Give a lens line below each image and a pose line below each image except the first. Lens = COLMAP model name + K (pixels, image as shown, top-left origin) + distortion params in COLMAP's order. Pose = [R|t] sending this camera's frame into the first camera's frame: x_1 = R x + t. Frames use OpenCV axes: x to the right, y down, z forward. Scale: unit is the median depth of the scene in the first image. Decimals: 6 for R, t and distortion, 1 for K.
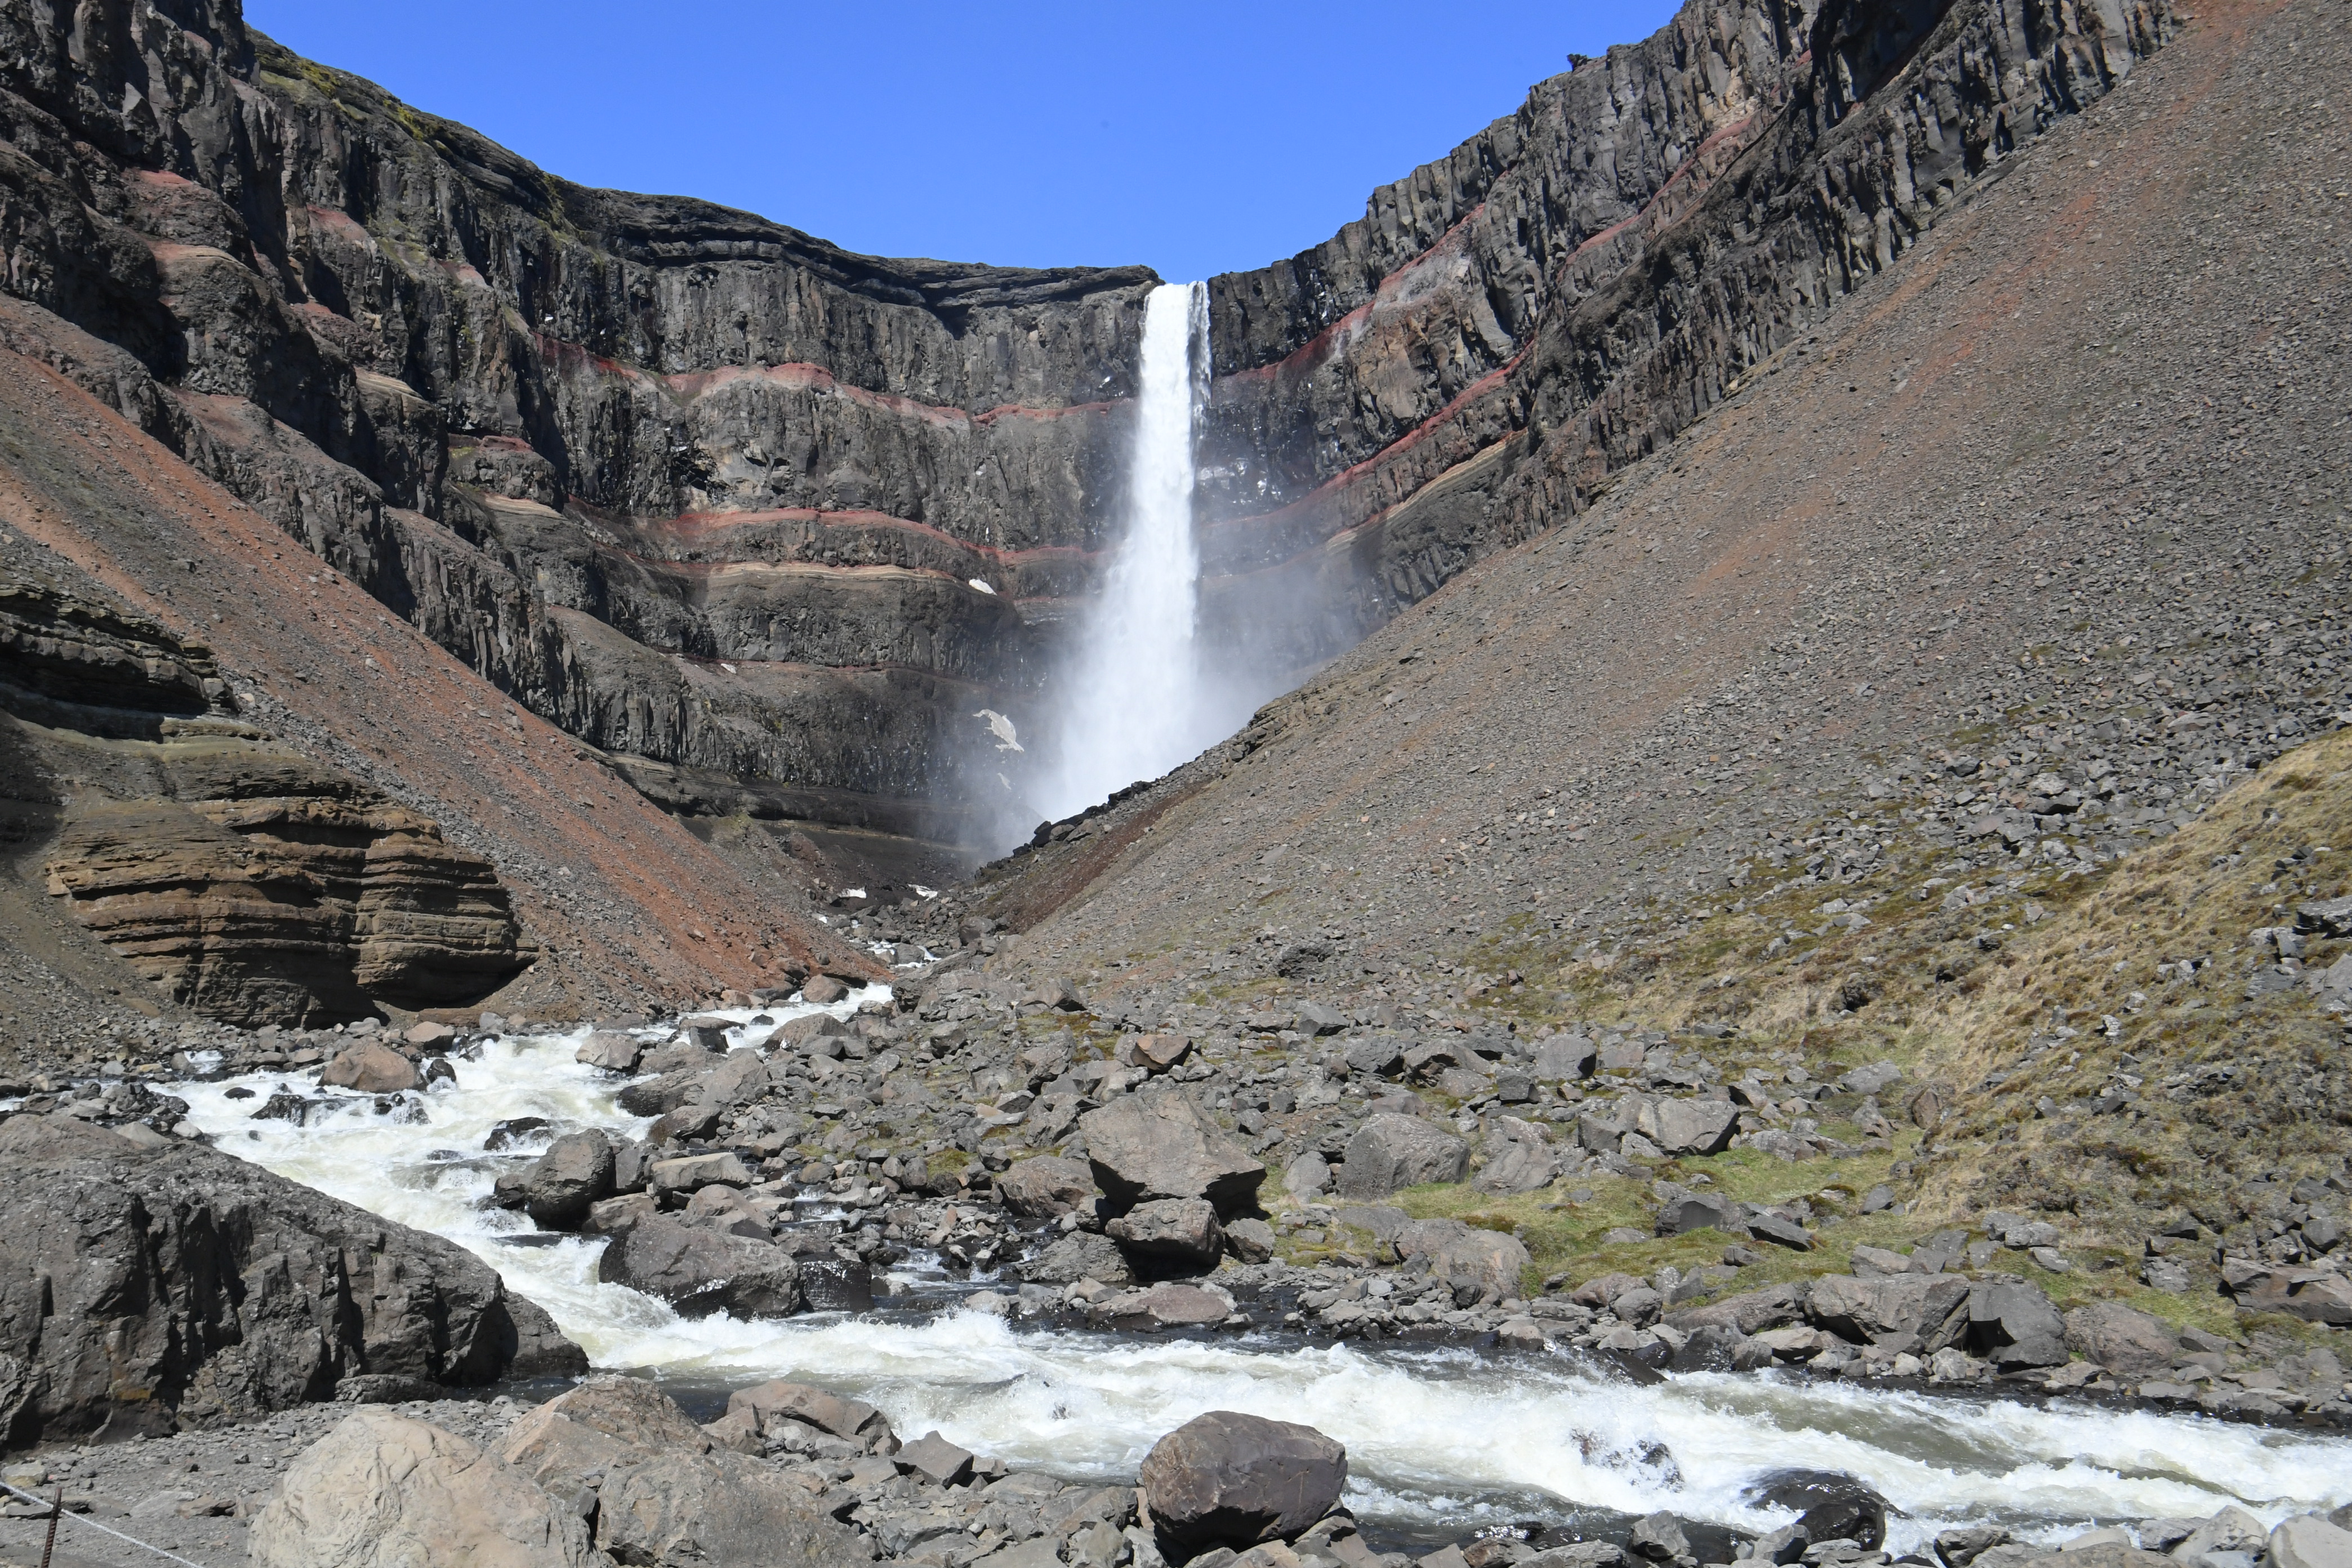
lens RADIAL K [[2568.5, 0, 1176.3], [0, 2568.5, 782.7], [0, 0, 1]] dist [-0.005437, 0.000000]
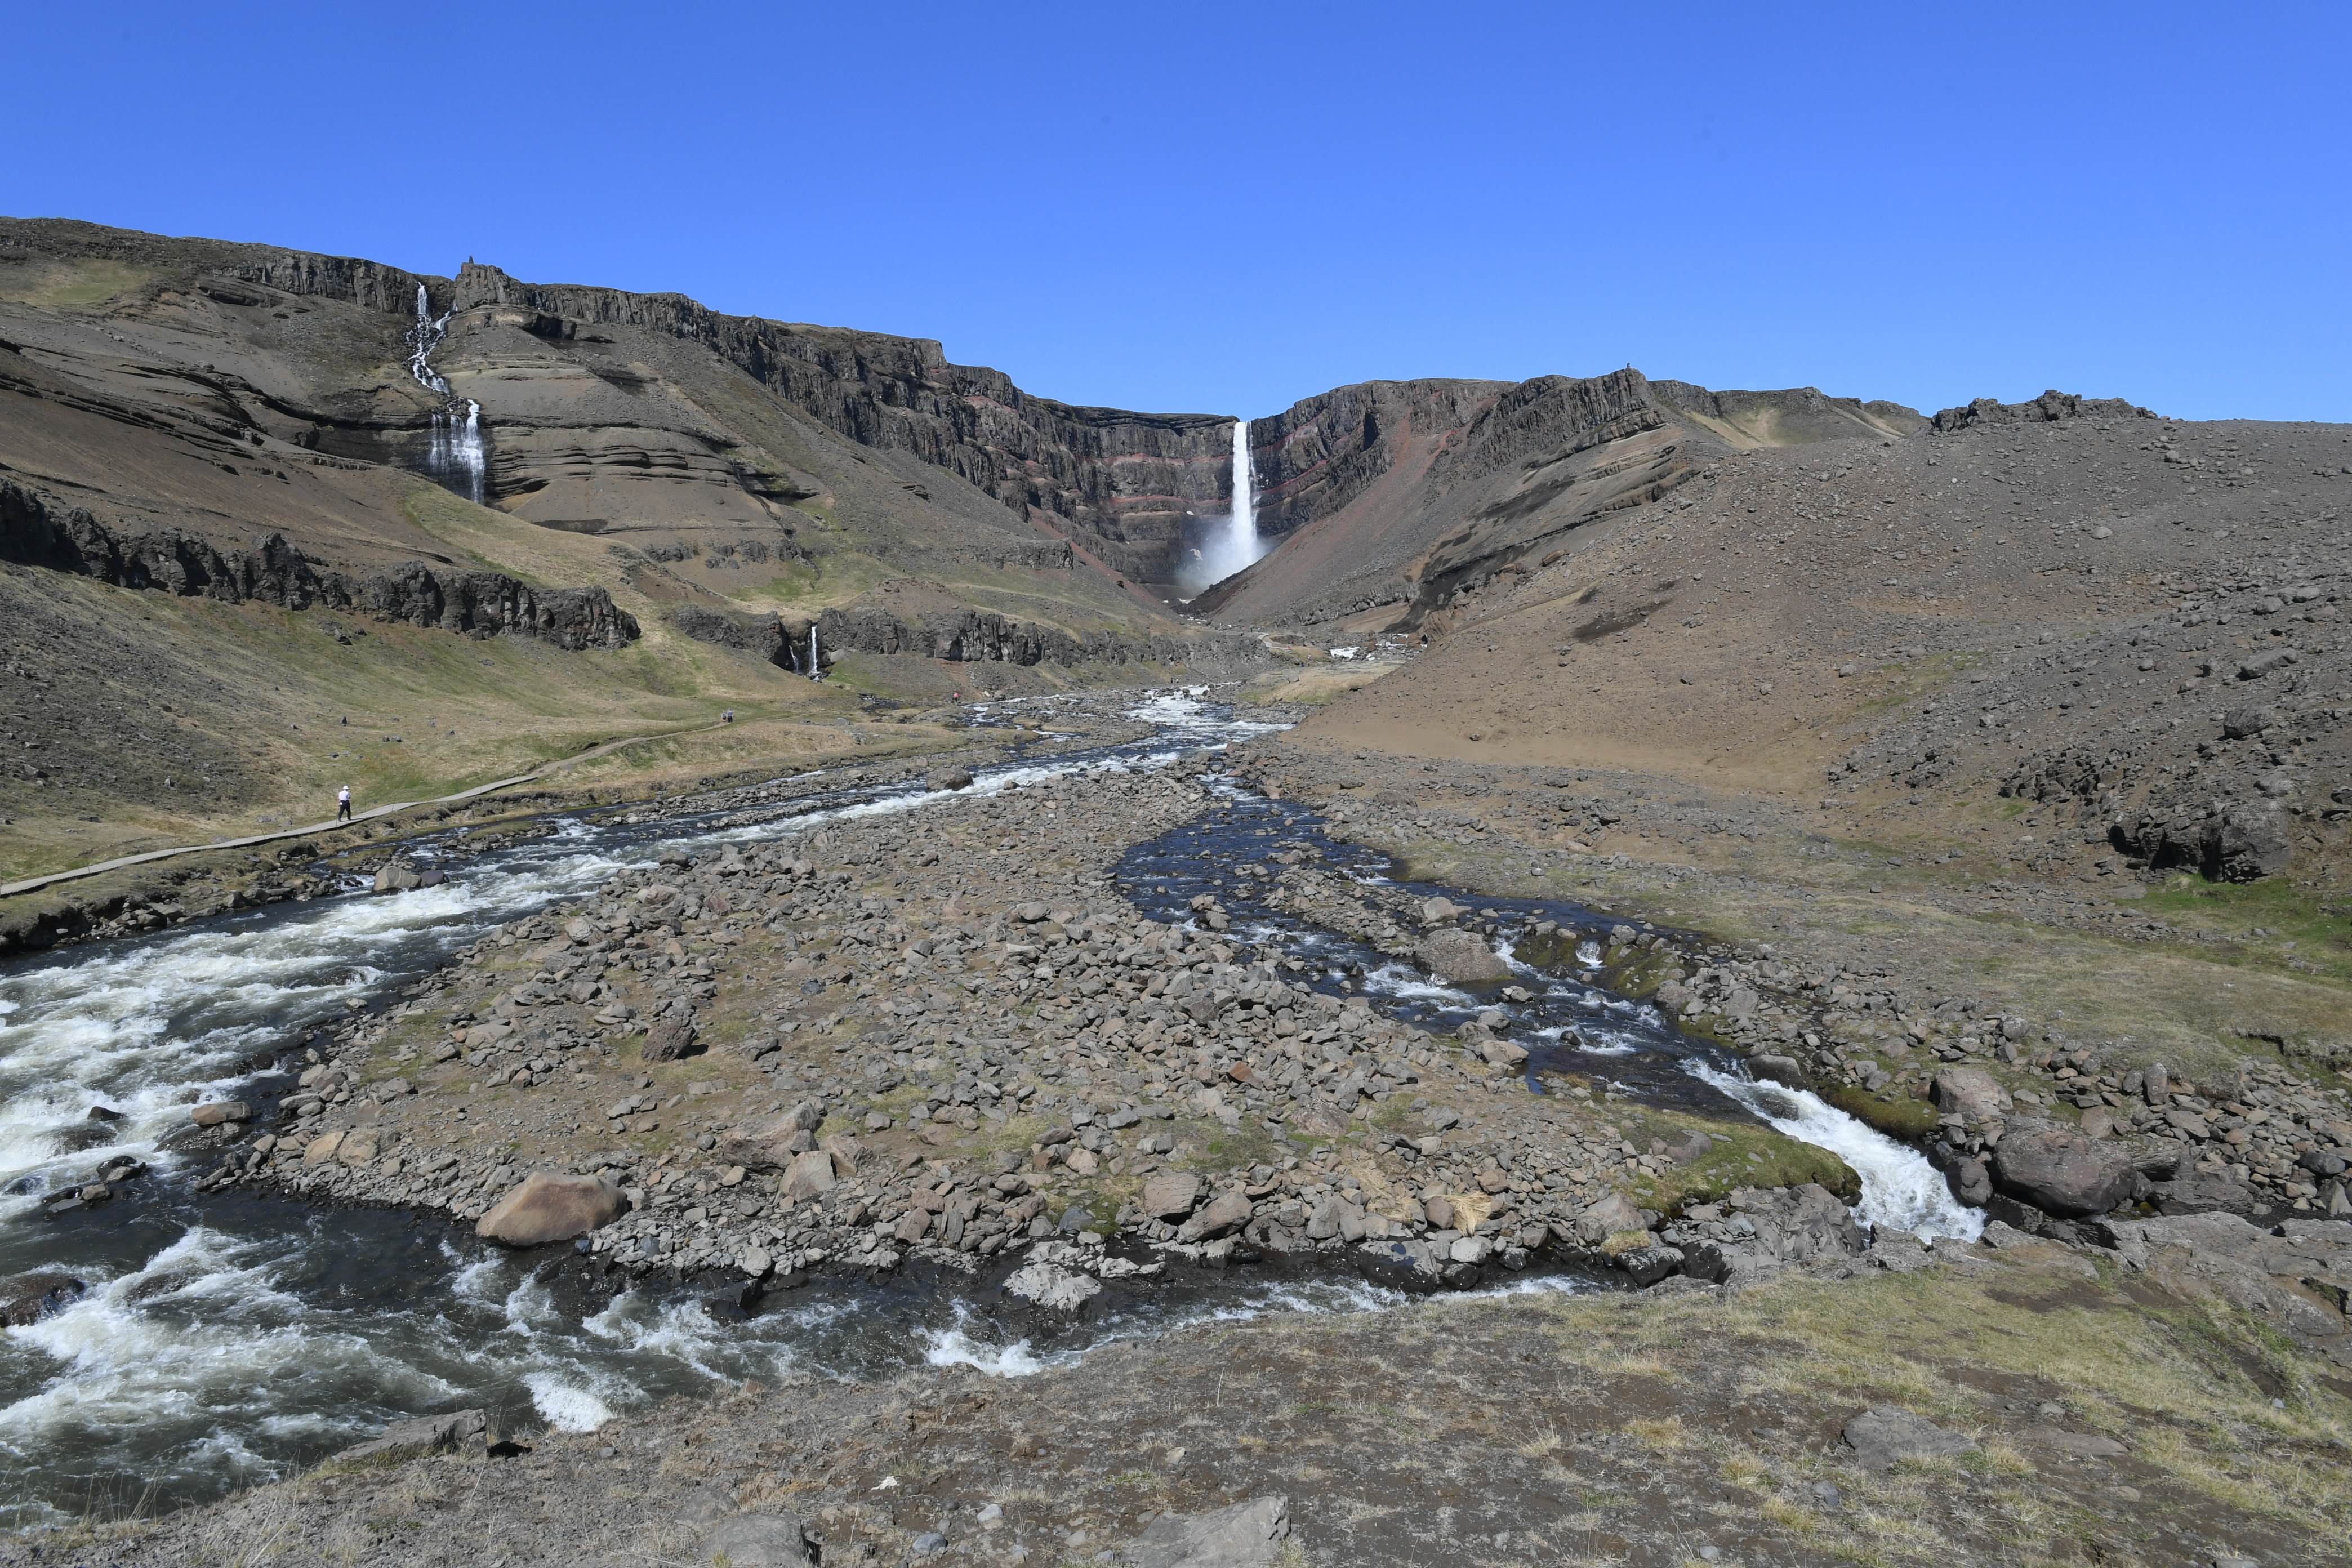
lens RADIAL K [[1496.9, 0, 1177.6], [0, 1496.9, 780.3], [0, 0, 1]] dist [-0.001579, -0.000027]
pose [[0.997584, -0.017425, -0.067255, 0.043997], [0.029686, 0.982123, 0.185885, -0.102301], [0.062814, -0.187433, 0.980267, -1.190247]]
